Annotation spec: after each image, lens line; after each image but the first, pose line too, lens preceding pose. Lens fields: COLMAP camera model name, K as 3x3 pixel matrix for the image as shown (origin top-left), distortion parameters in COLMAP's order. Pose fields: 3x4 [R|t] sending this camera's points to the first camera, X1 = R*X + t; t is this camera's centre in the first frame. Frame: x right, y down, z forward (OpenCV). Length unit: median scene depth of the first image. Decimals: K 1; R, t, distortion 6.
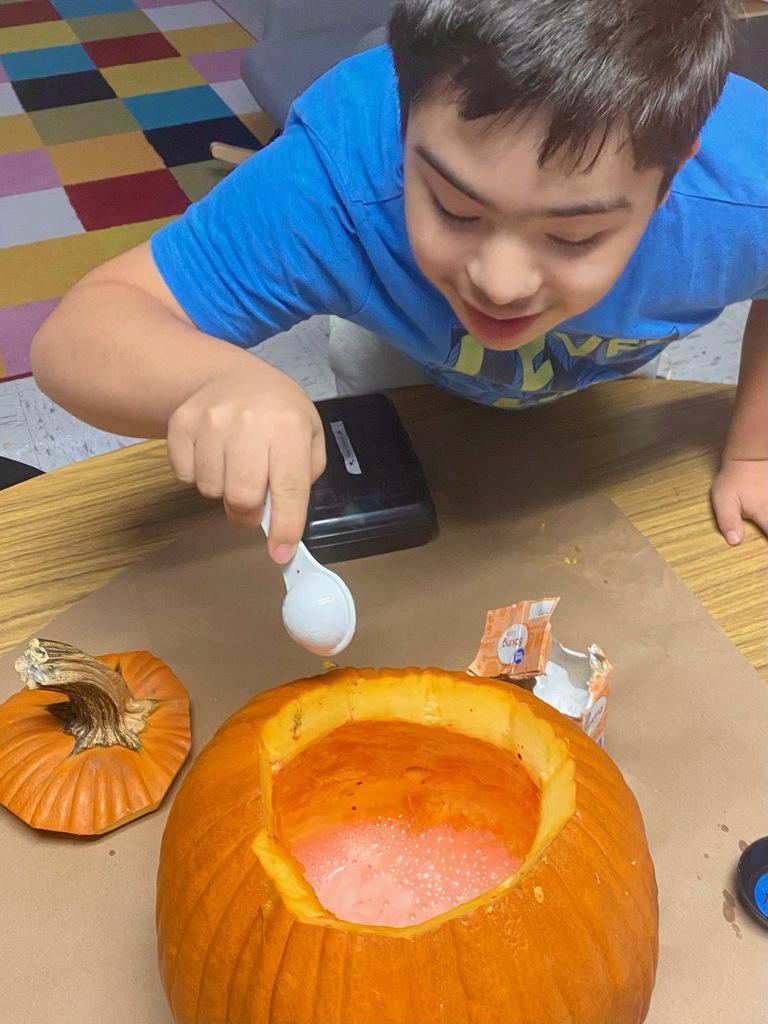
lens RADIAL K [[1130.4, 0, 462.3], [0, 1130.4, 465.0], [0, 0, 1]] dist [0.176681, -0.494277]
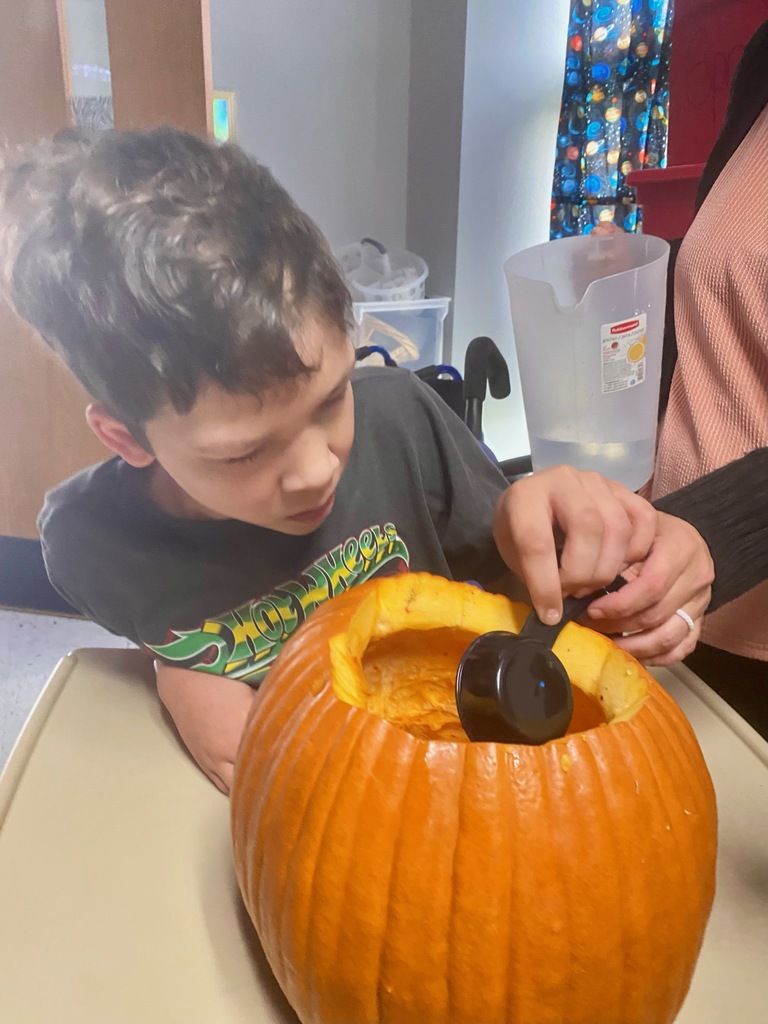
lens RADIAL K [[790.2, 0, 384.0], [0, 790.2, 512.0], [0, 0, 1]] dist [0.009251, -0.011493]
pose [[0.884879, 0.218383, -0.411458, 0.108463], [-0.322107, 0.924944, -0.201805, 0.250419], [0.336505, 0.311107, 0.888807, 0.207998]]
